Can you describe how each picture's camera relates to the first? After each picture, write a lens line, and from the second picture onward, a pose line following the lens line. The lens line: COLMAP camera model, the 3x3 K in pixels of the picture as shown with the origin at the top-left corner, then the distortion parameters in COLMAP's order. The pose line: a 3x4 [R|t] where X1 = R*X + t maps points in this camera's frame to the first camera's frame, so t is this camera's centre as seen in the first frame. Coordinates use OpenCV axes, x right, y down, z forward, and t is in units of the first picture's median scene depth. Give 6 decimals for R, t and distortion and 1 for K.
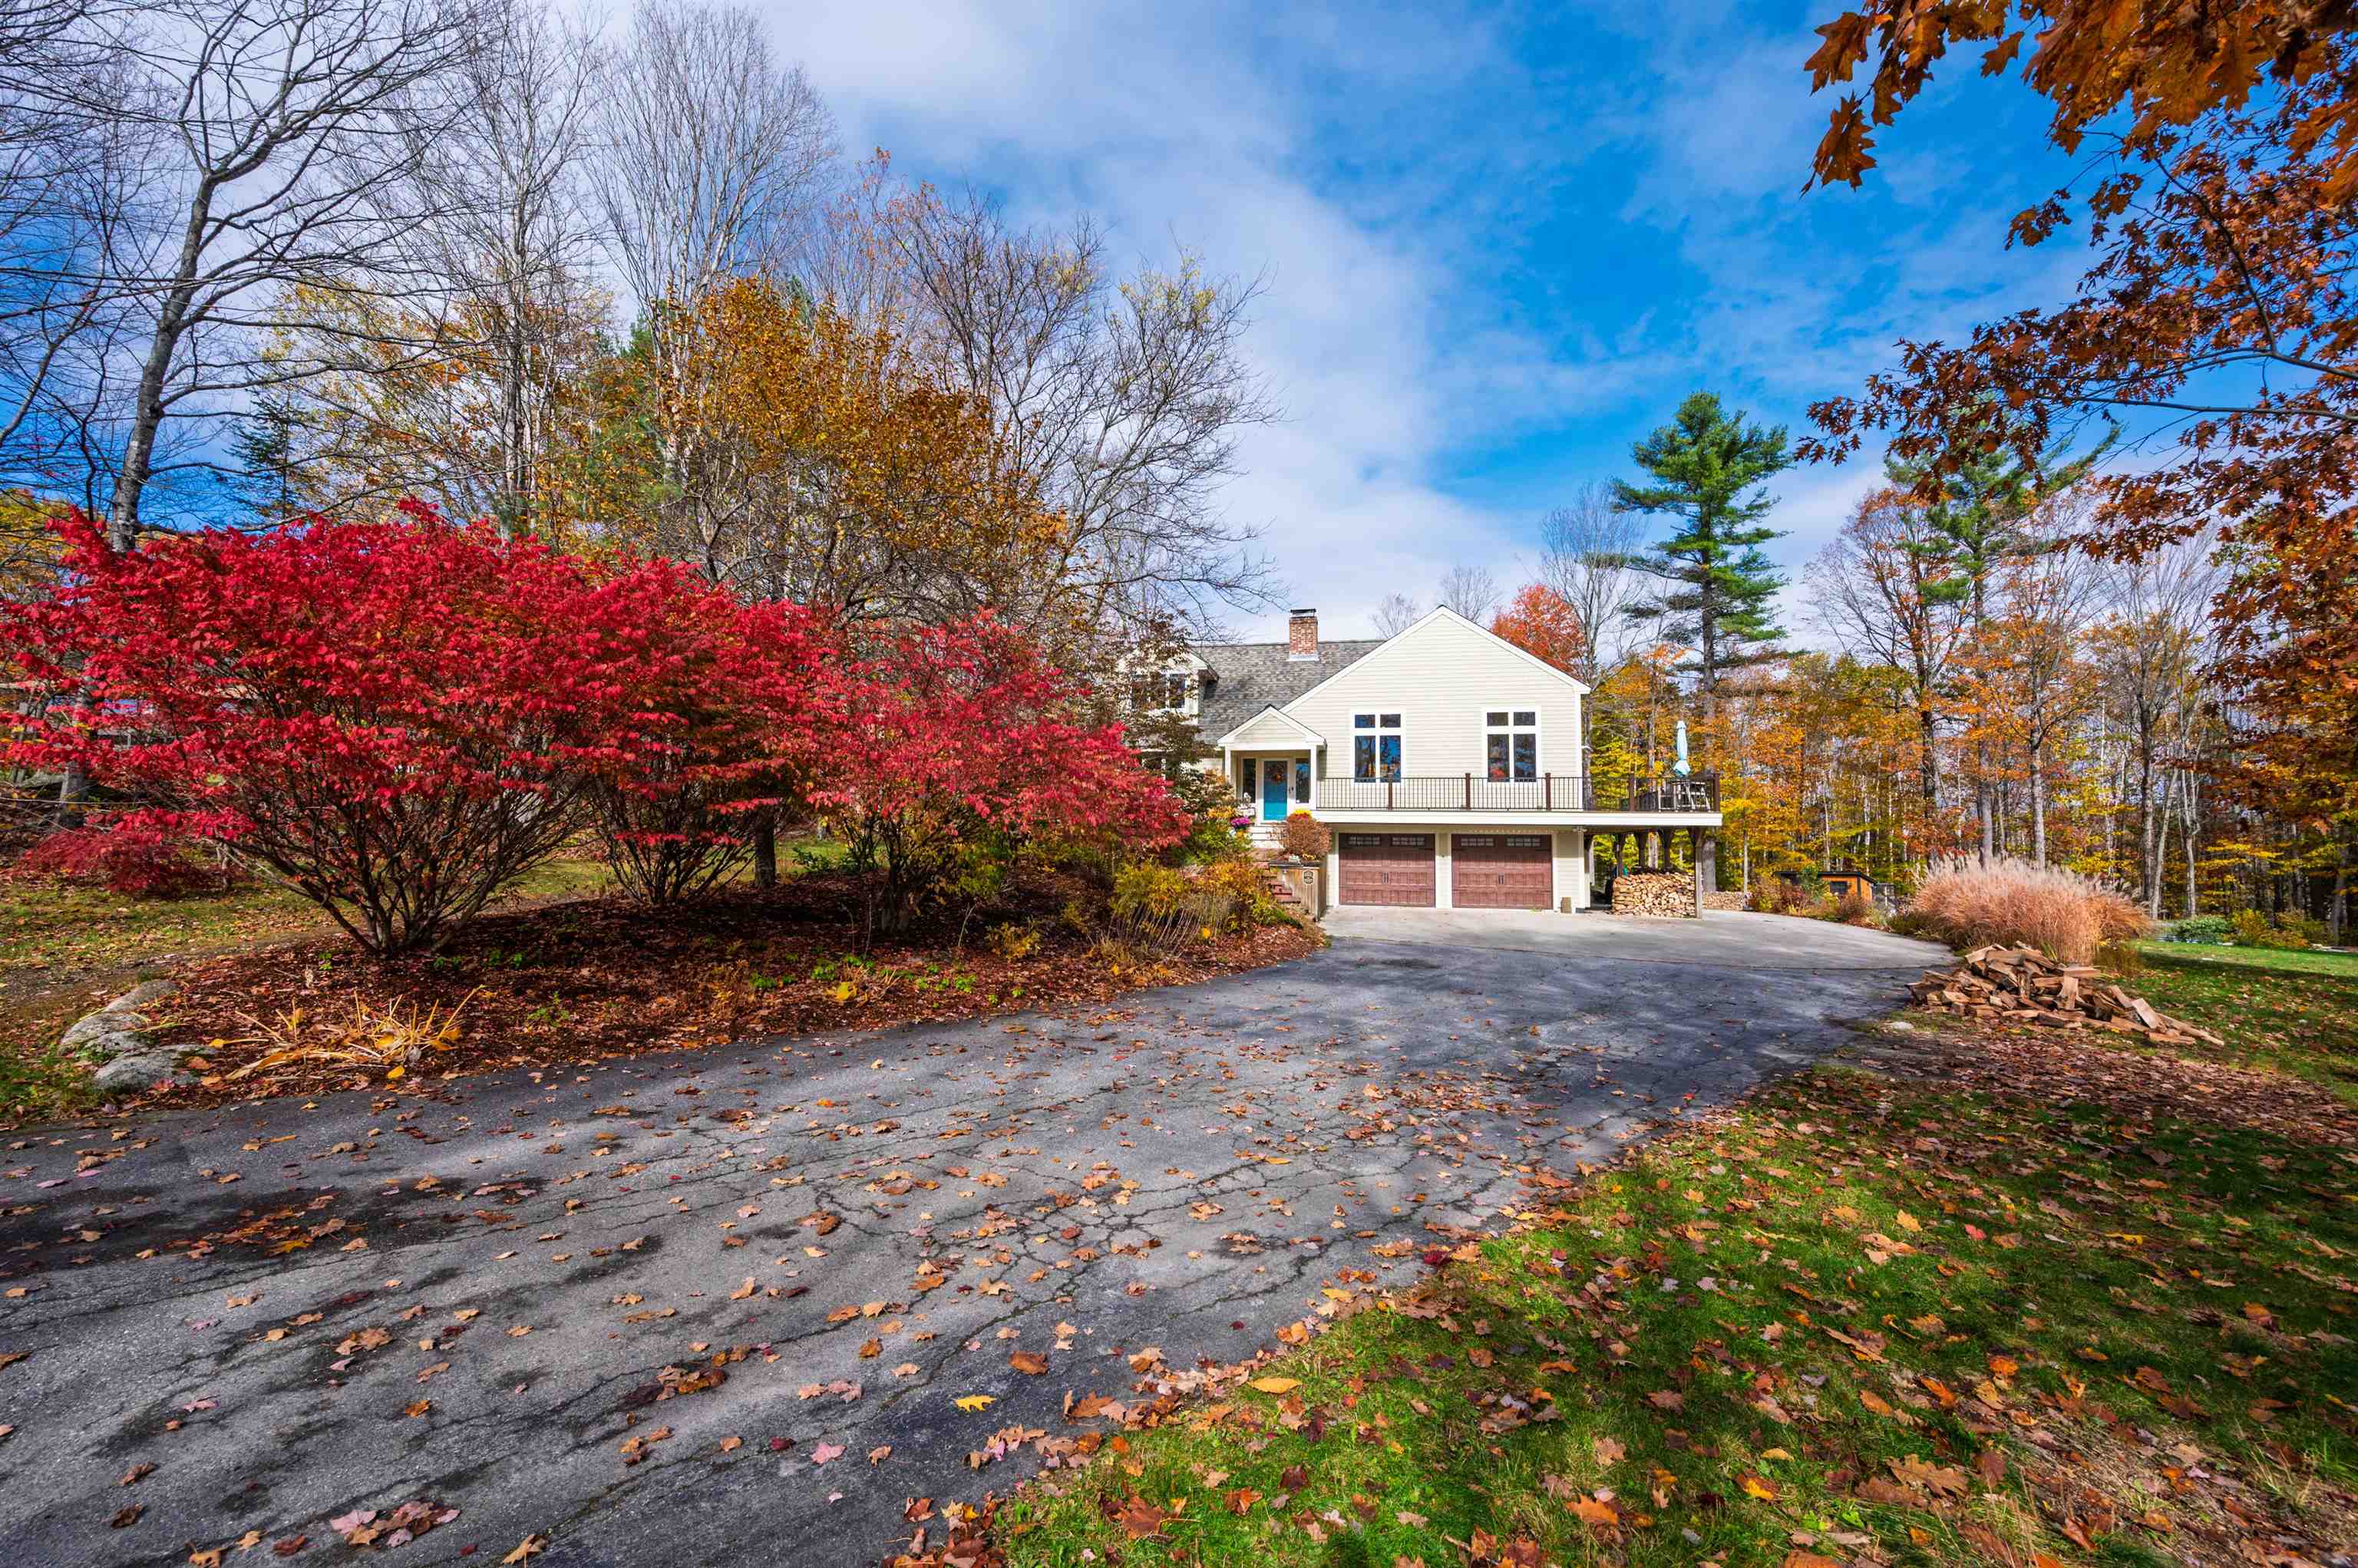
lens RADIAL K [[898.9, 0, 1194.0], [0, 898.9, 786.1], [0, 0, 1]] dist [0.004448, 0.000309]
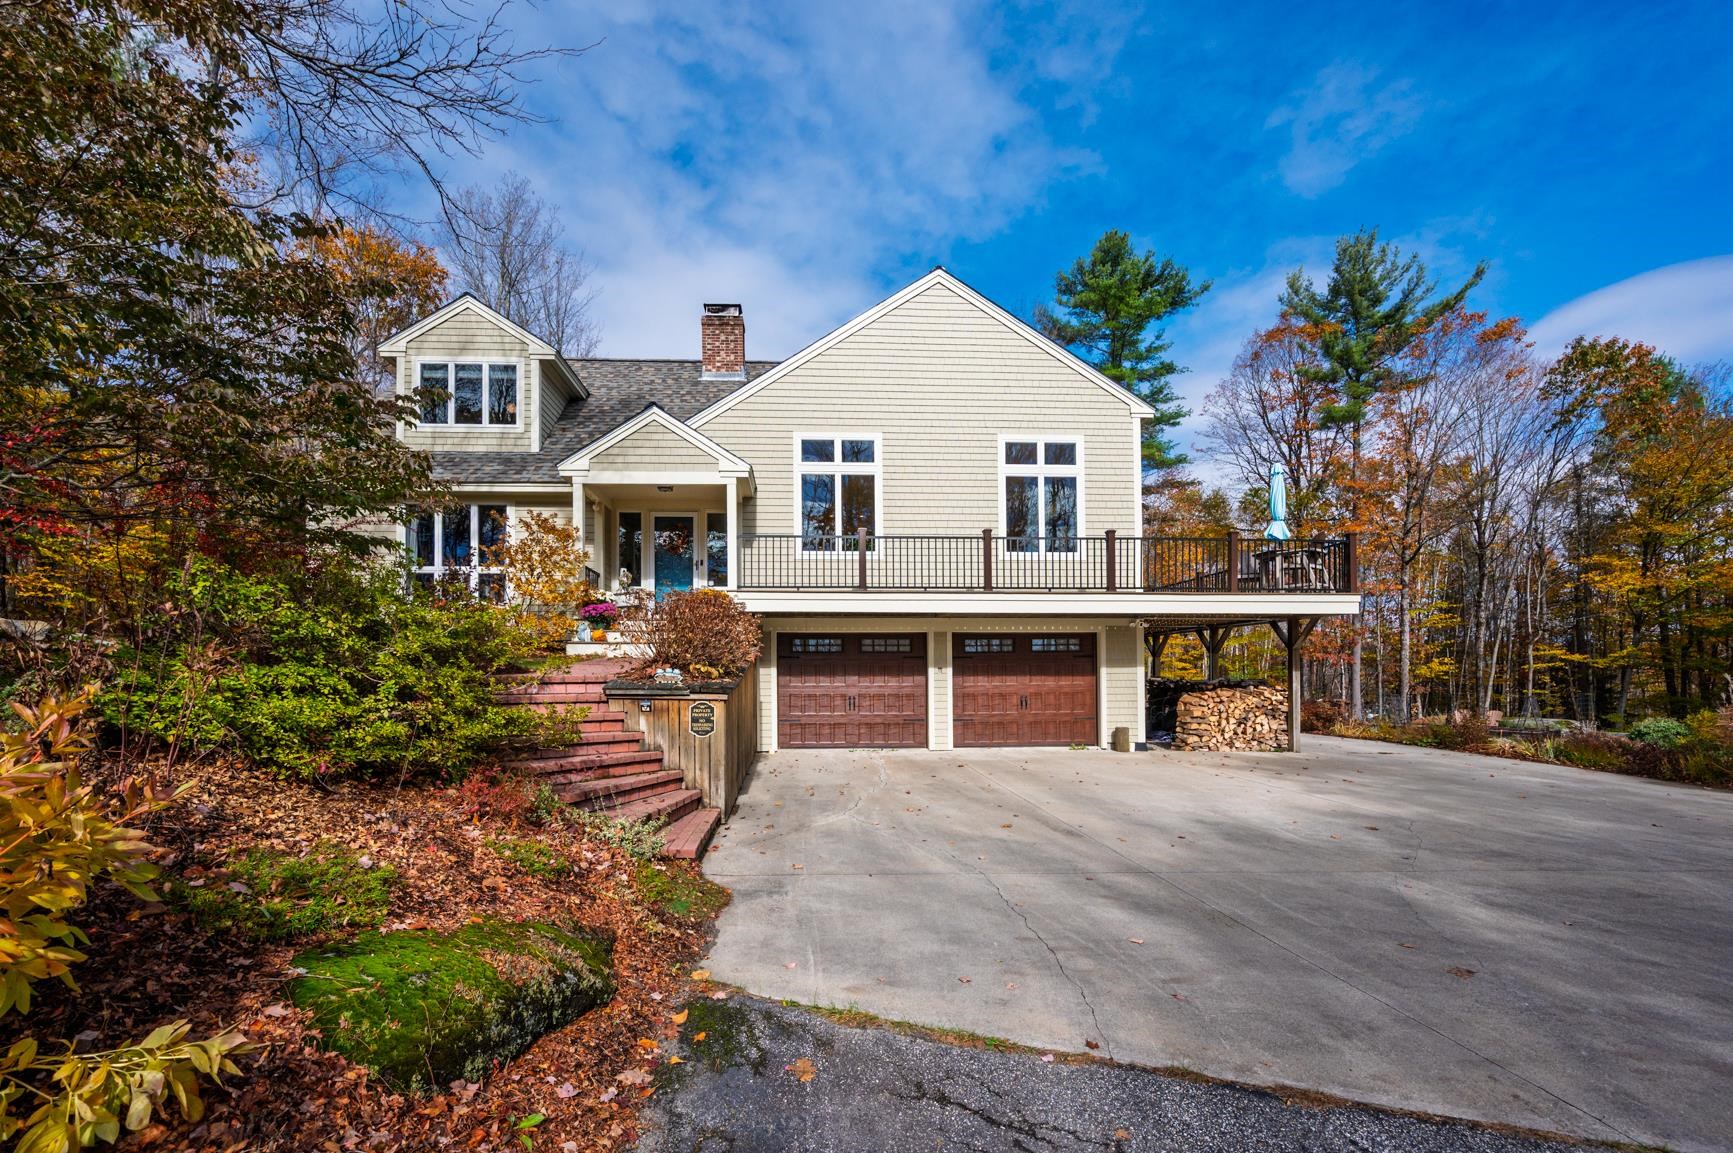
lens RADIAL K [[730.9, 0, 824.1], [0, 730.9, 673.8], [0, 0, 1]] dist [0.014476, 0.000356]
pose [[0.975564, -0.017294, 0.219034, 0.084275], [0.000860, 0.997190, 0.074905, 0.043138], [-0.219714, -0.072886, 0.972838, 0.514145]]
